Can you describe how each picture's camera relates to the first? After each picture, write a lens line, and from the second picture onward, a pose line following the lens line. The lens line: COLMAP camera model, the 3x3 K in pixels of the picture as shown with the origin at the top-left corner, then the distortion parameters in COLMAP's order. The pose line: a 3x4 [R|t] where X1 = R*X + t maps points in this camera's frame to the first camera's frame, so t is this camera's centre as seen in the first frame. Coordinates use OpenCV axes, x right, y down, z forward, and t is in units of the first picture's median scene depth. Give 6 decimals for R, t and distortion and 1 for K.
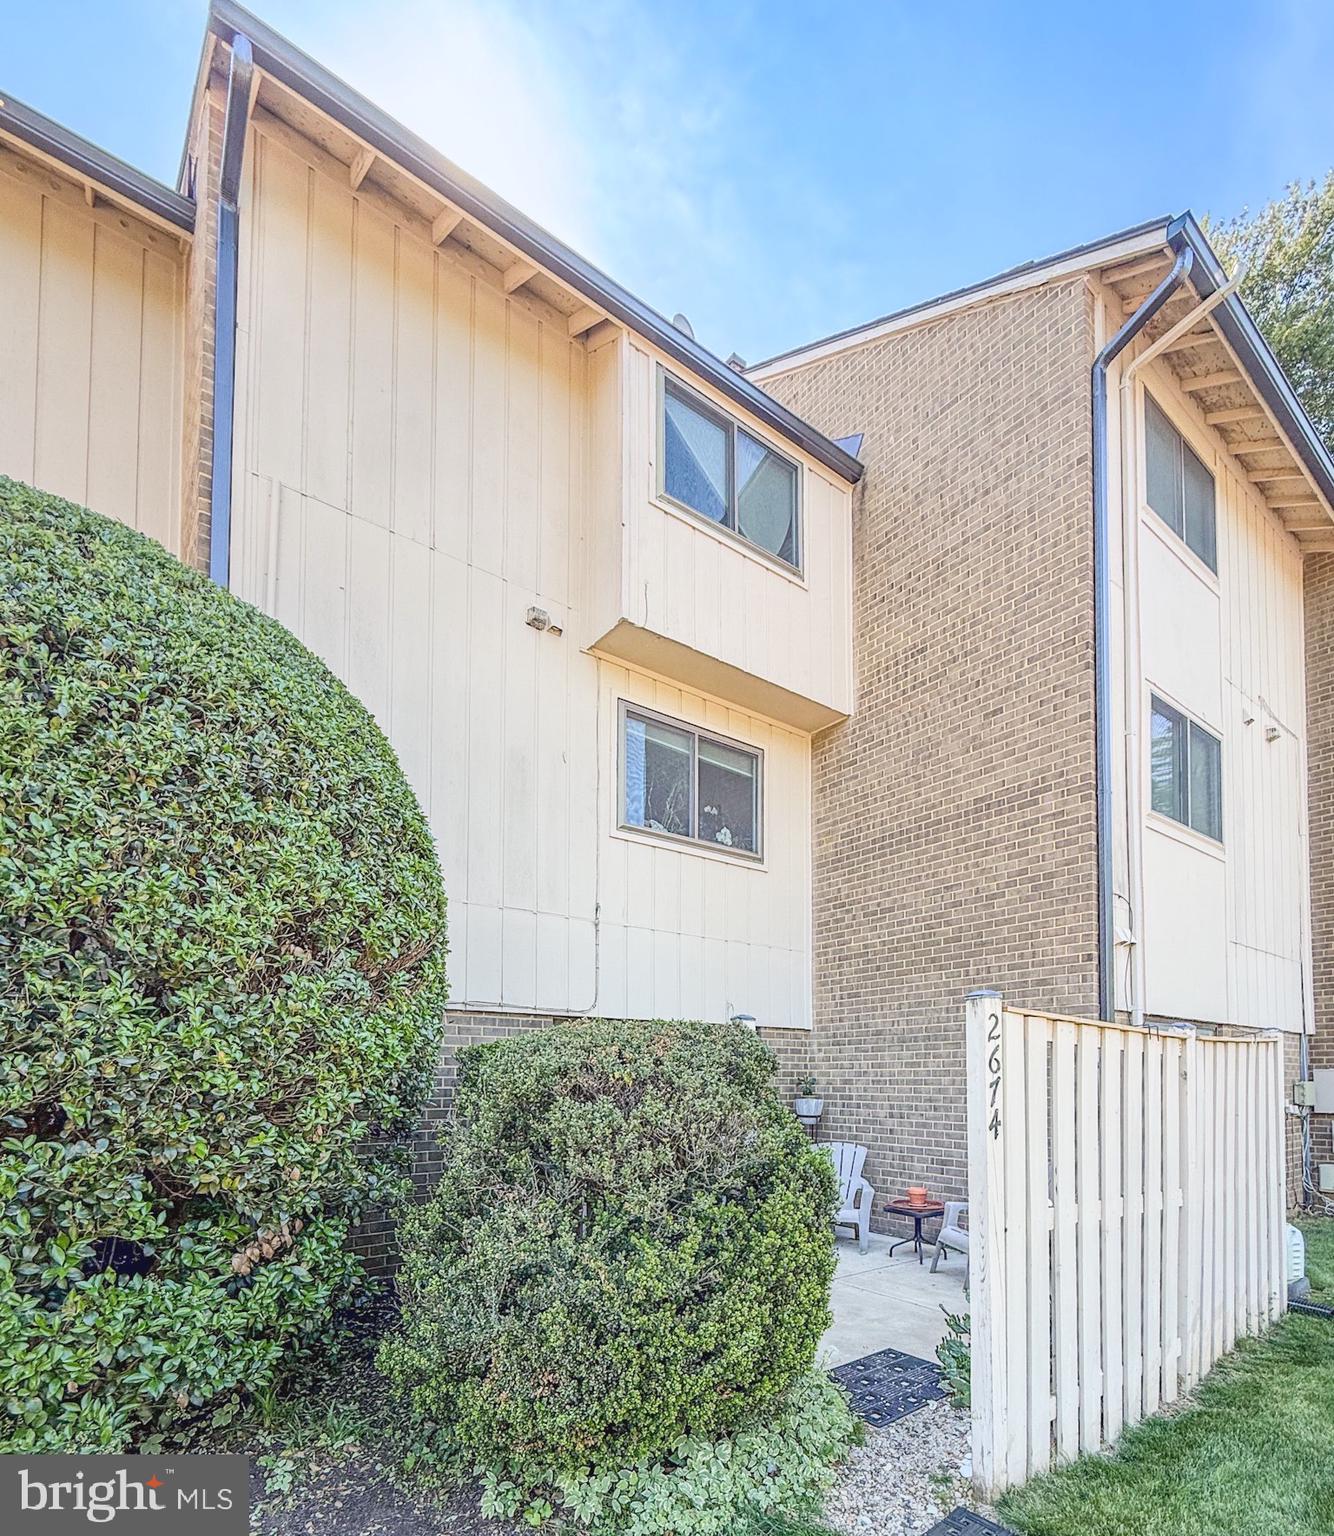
lens RADIAL K [[607.2, 0, 667.0], [0, 607.2, 768.0], [0, 0, 1]] dist [0.000175, -0.000346]
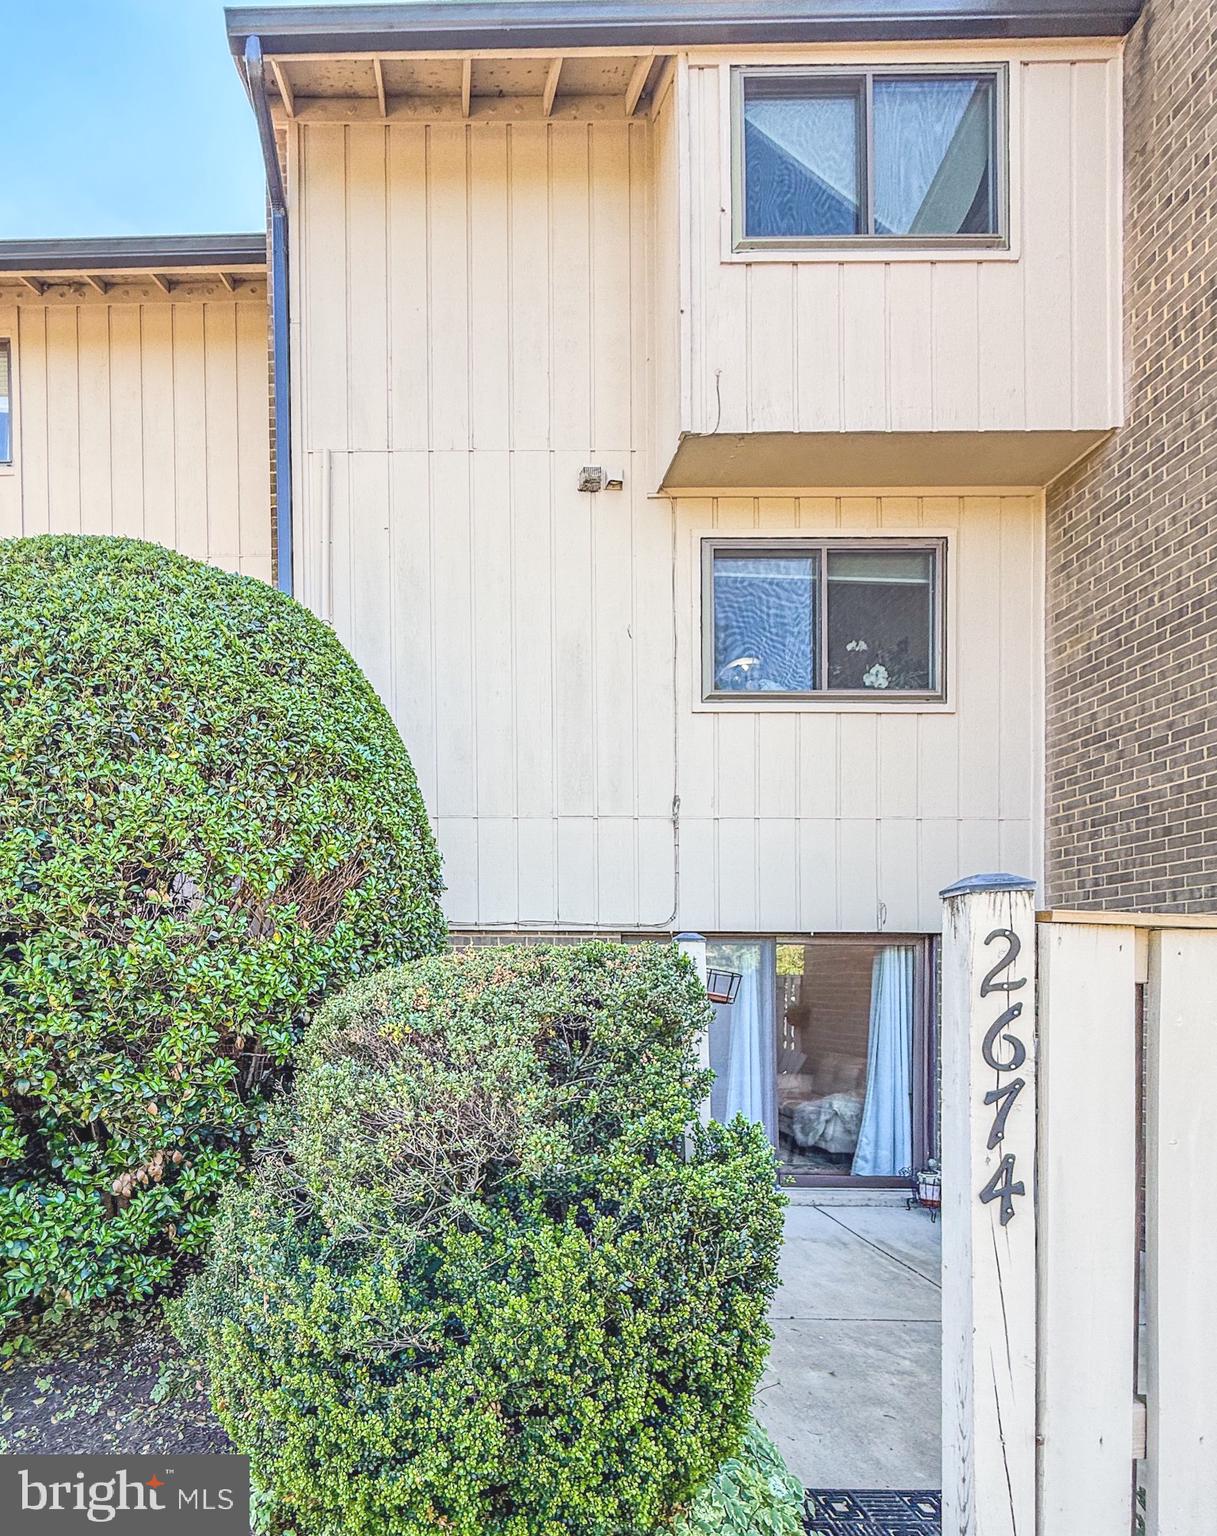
lens RADIAL K [[631.3, 0, 608.5], [0, 631.3, 768.0], [0, 0, 1]] dist [-0.000326, -0.000114]
pose [[0.824365, -0.170462, -0.539782, 0.211904], [0.252481, 0.964197, 0.081101, 0.074780], [0.506631, -0.203142, 0.837889, 0.200463]]
